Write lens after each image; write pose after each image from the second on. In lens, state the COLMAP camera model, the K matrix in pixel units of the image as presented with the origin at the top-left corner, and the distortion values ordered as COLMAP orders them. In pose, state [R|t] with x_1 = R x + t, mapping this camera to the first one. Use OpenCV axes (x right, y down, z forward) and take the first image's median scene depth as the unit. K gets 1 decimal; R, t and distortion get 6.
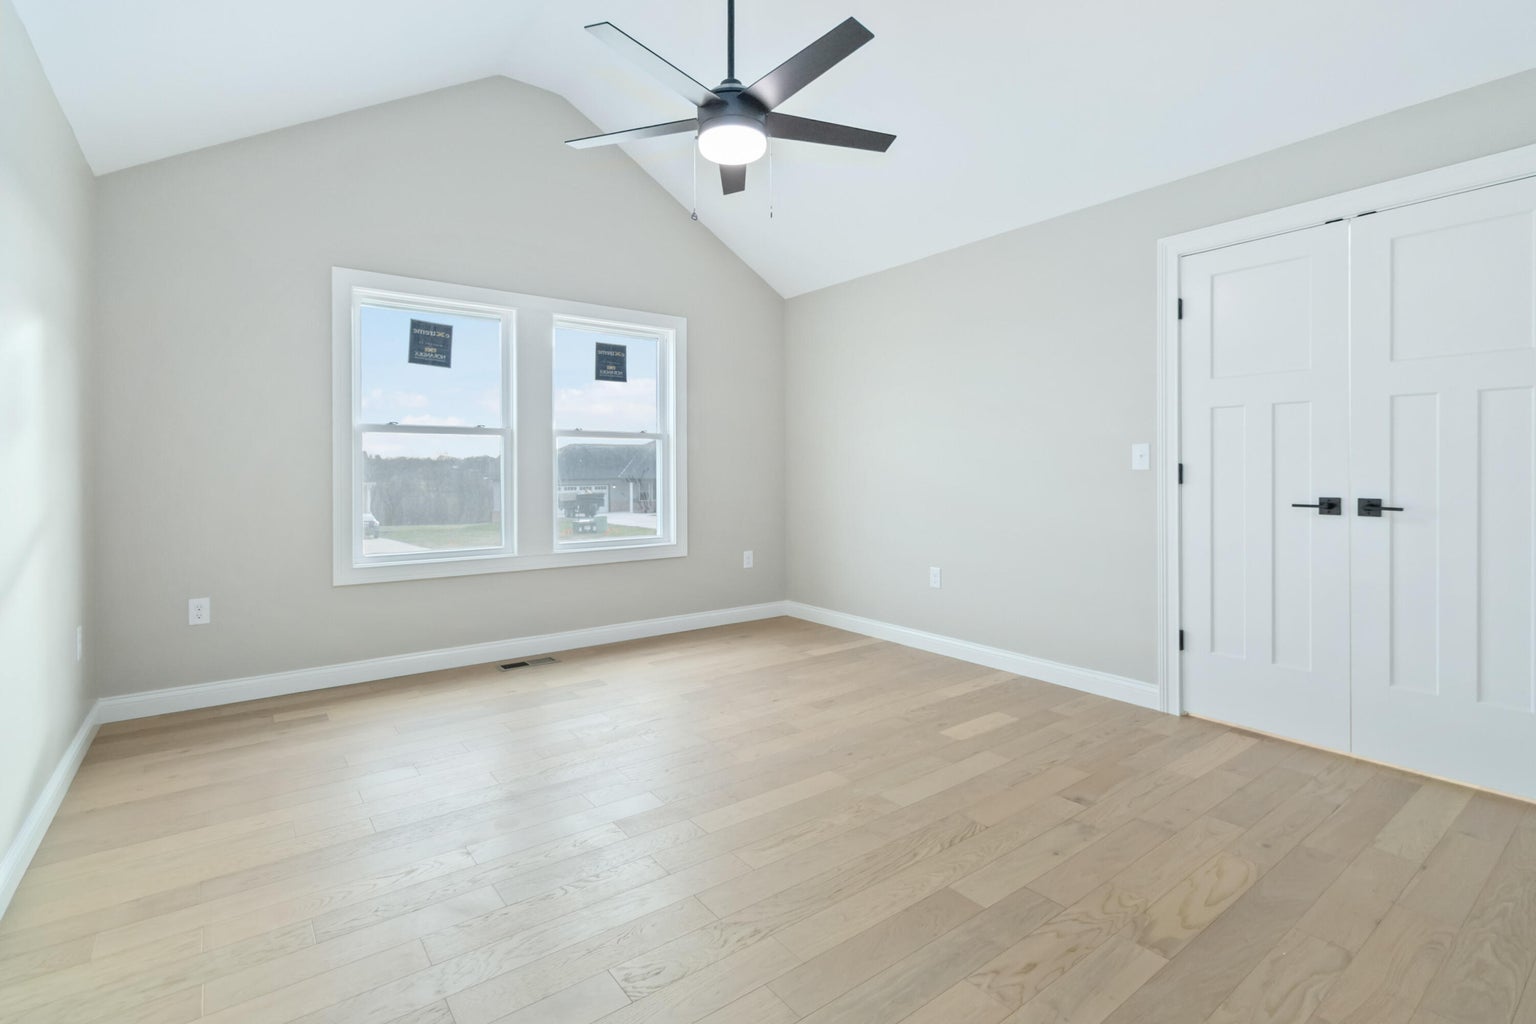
lens RADIAL K [[711.4, 0, 771.6], [0, 711.4, 480.1], [0, 0, 1]] dist [0.001431, 0.000399]
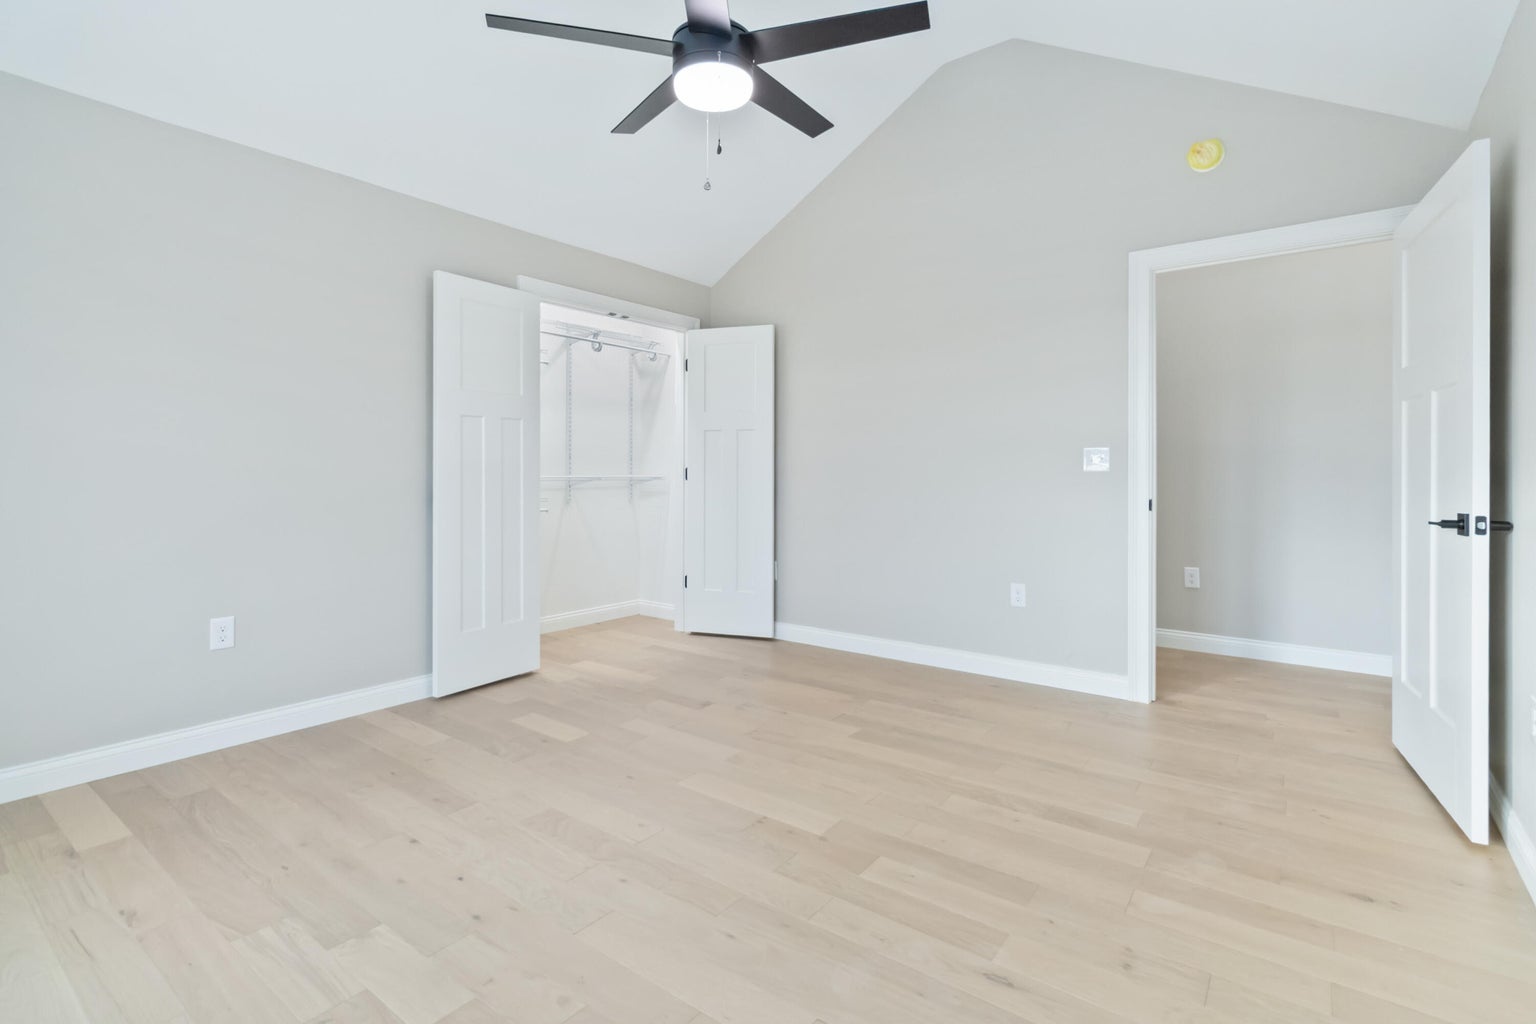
lens RADIAL K [[723.1, 0, 769.0], [0, 723.1, 475.4], [0, 0, 1]] dist [0.002190, 0.000005]
pose [[-0.267494, 0.000307, 0.963559, -0.826675], [0.010276, 0.999944, 0.002534, -0.001107], [-0.963505, 0.010579, -0.267482, 1.073072]]
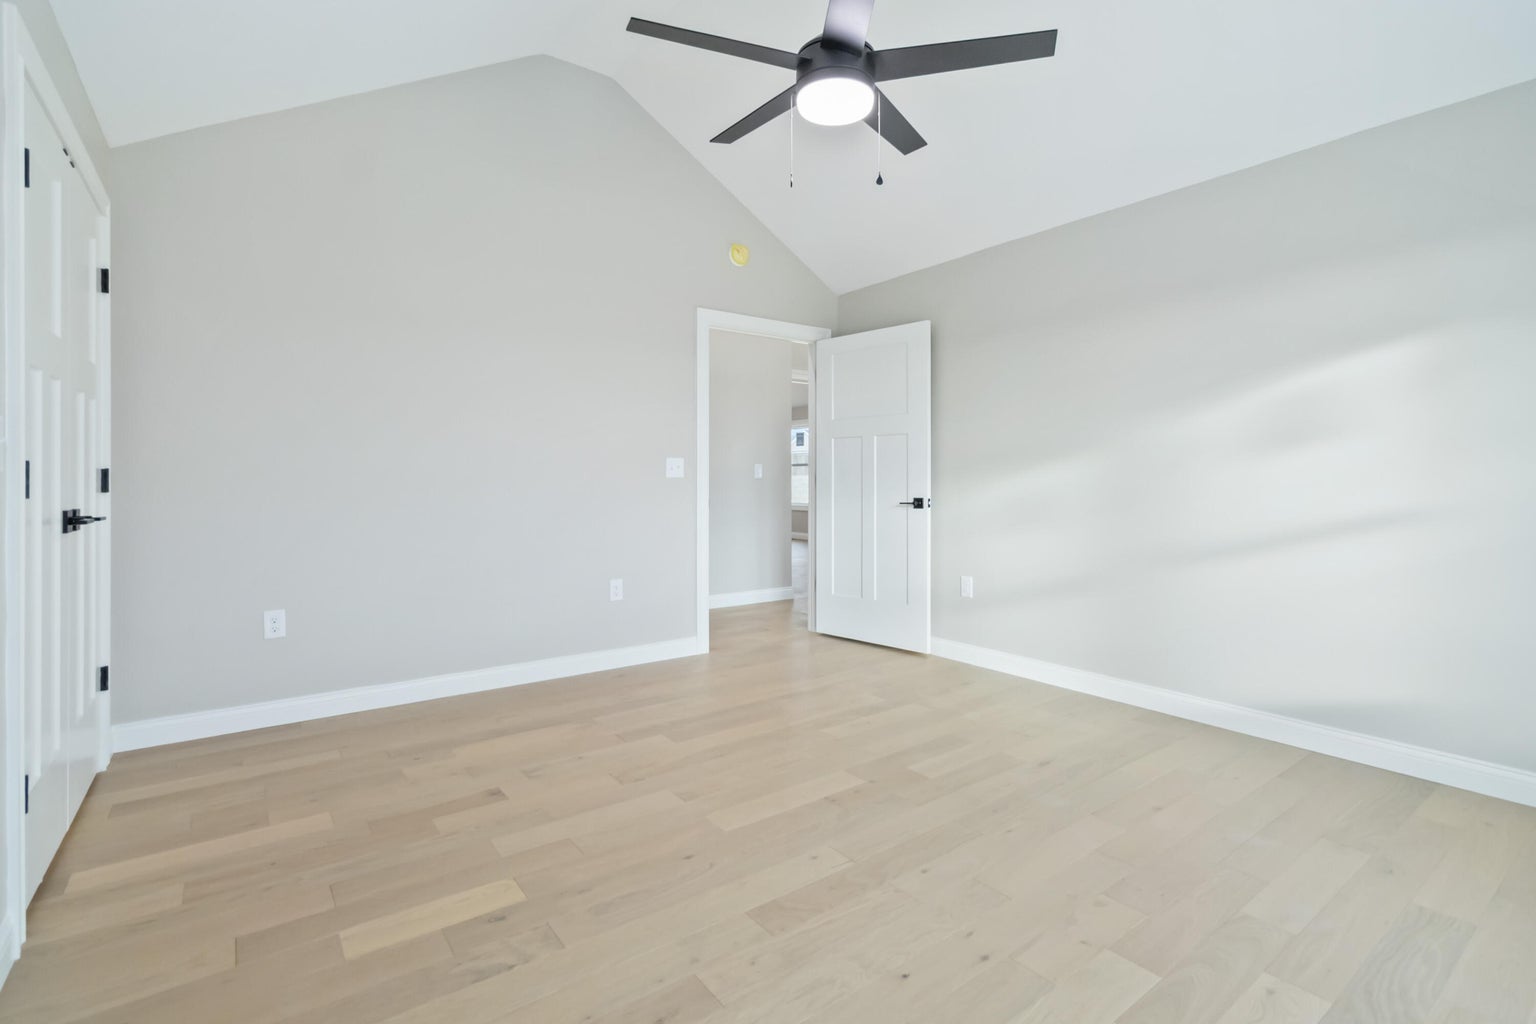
lens RADIAL K [[723.1, 0, 769.0], [0, 723.1, 475.4], [0, 0, 1]] dist [0.002190, 0.000005]
pose [[-0.999913, 0.004500, 0.012406, 0.016168], [0.004615, 0.999946, 0.009264, -0.016170], [-0.012363, 0.009321, -0.999880, 1.742703]]
